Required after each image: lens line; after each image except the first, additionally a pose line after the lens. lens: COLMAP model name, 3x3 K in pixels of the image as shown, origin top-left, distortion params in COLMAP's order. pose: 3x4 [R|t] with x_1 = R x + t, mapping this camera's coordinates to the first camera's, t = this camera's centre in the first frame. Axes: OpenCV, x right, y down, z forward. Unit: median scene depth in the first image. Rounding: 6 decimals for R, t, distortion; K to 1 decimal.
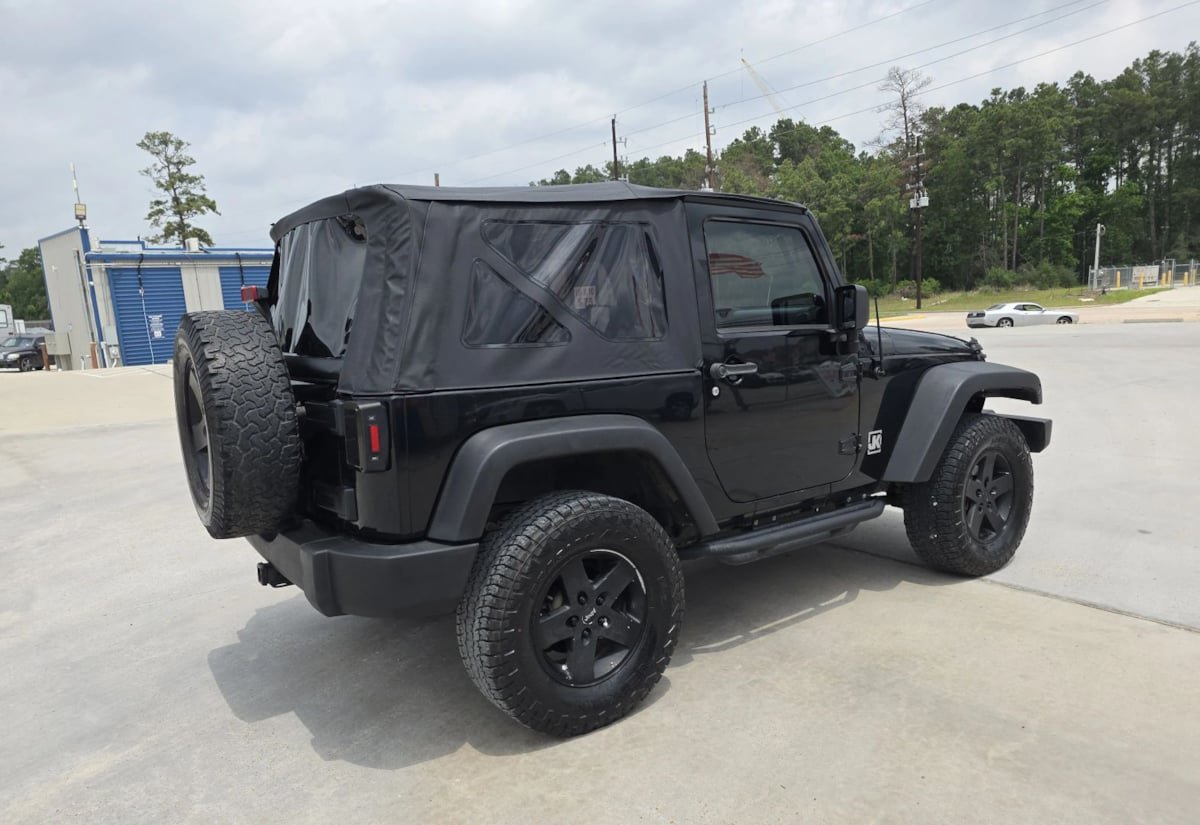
lens RADIAL K [[812.9, 0, 586.8], [0, 812.9, 426.2], [0, 0, 1]] dist [0.033760, -0.017157]
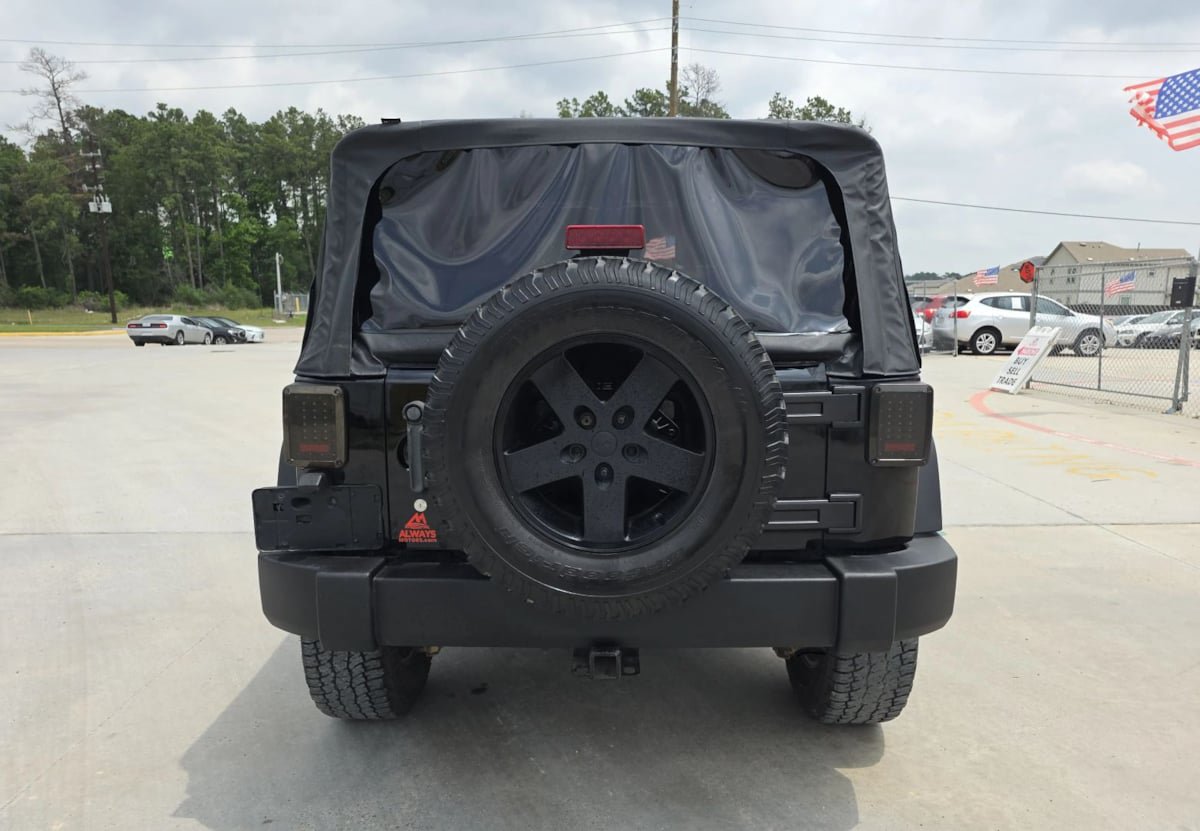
lens RADIAL K [[816.2, 0, 601.6], [0, 816.2, 426.4], [0, 0, 1]] dist [0.015696, 0.001979]
pose [[0.574763, -0.065997, 0.815654, -0.039302], [0.084465, 0.996203, 0.021087, -0.000995], [-0.813949, 0.056774, 0.578155, 0.026333]]
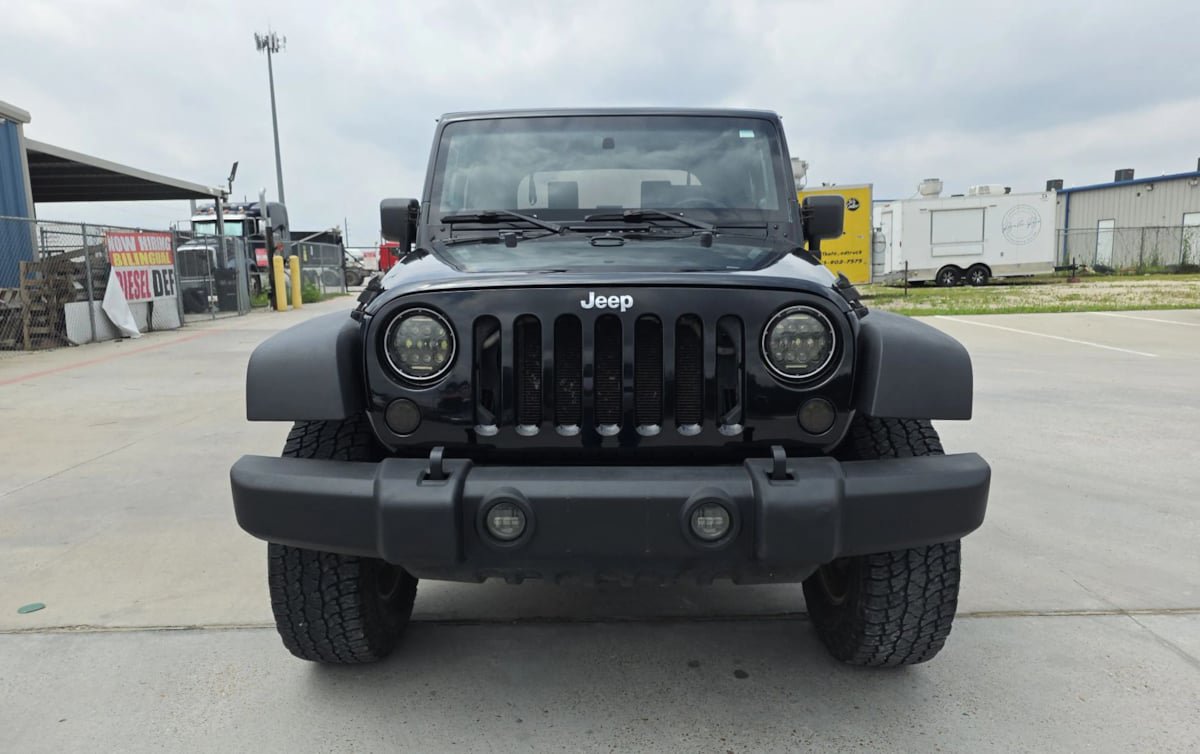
lens RADIAL K [[813.7, 0, 596.4], [0, 813.7, 383.2], [0, 0, 1]] dist [0.031215, -0.016616]
pose [[-0.577482, 0.180548, -0.796189, 0.049633], [-0.077123, 0.958814, 0.273363, -0.011870], [0.812752, 0.219267, -0.539774, 0.086610]]
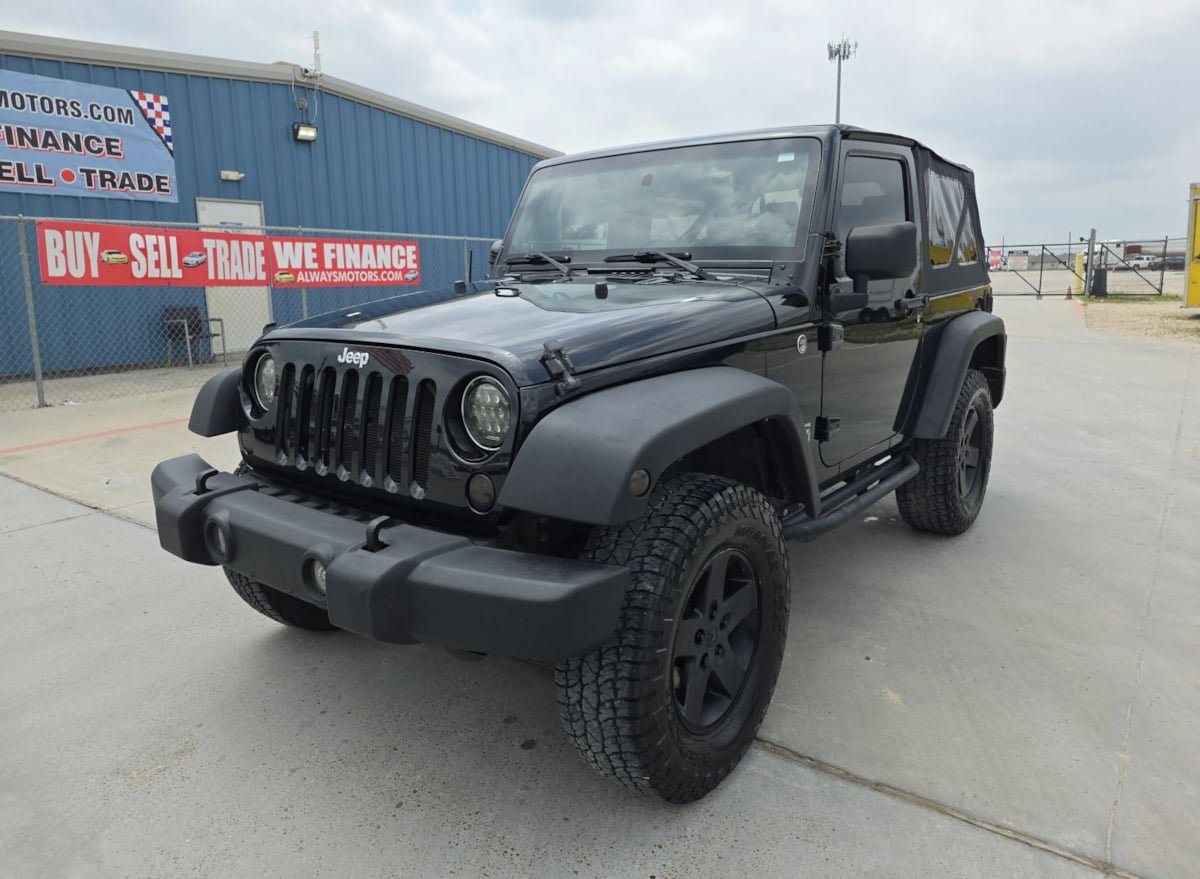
lens RADIAL K [[806.8, 0, 600.5], [0, 806.8, 394.7], [0, 0, 1]] dist [0.022711, -0.008860]
pose [[-0.950550, 0.115947, -0.288117, 0.026142], [0.023289, 0.951696, 0.306158, -0.014765], [0.309697, 0.284309, -0.907335, 0.102373]]
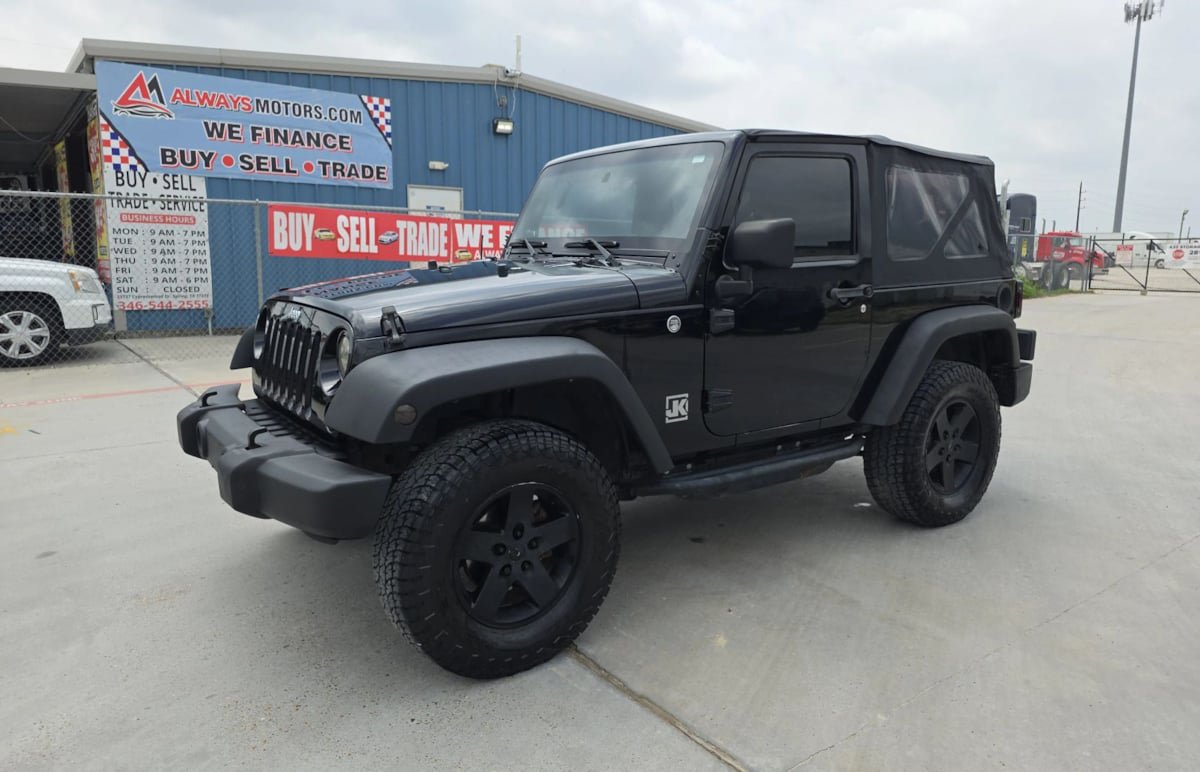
lens RADIAL K [[800.9, 0, 592.4], [0, 800.9, 364.9], [0, 0, 1]] dist [0.041785, -0.027659]
pose [[-0.998815, 0.048408, -0.005093, 0.011013], [0.044979, 0.957896, 0.283569, -0.015463], [0.018606, 0.283004, -0.958938, 0.111848]]
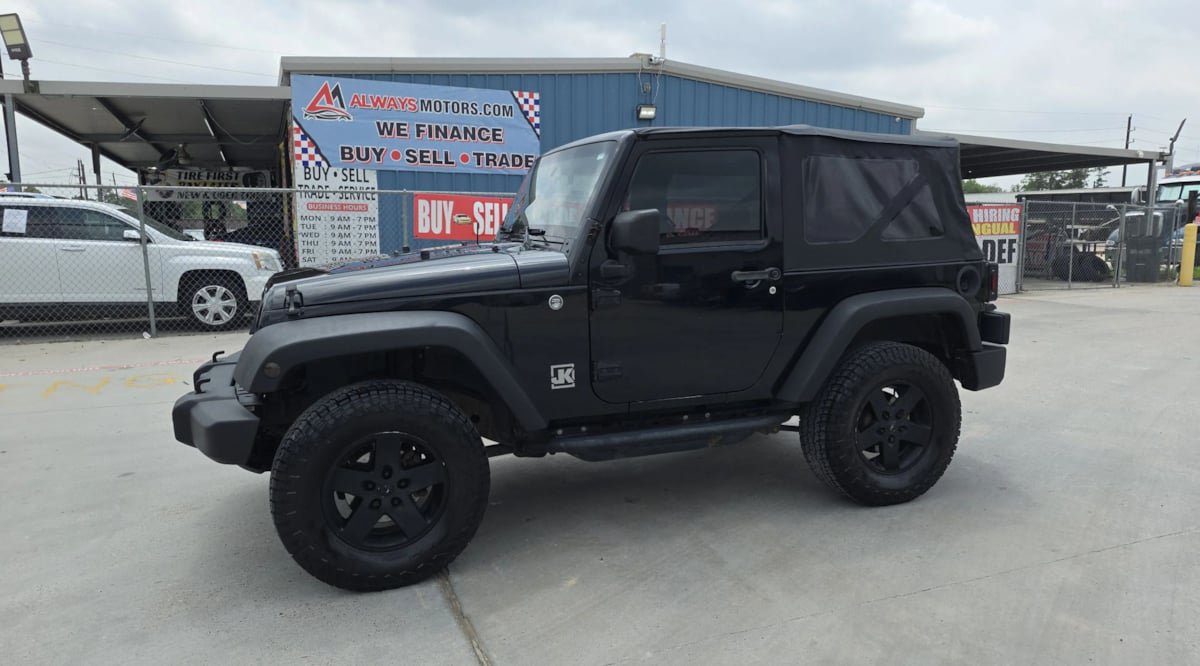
lens RADIAL K [[793.8, 0, 601.3], [0, 793.8, 328.7], [0, 0, 1]] dist [0.064824, -0.052113]
pose [[-0.971291, 0.028014, 0.236240, -0.007473], [0.089072, 0.963633, 0.251947, -0.015639], [-0.220591, 0.265756, -0.938463, 0.115510]]
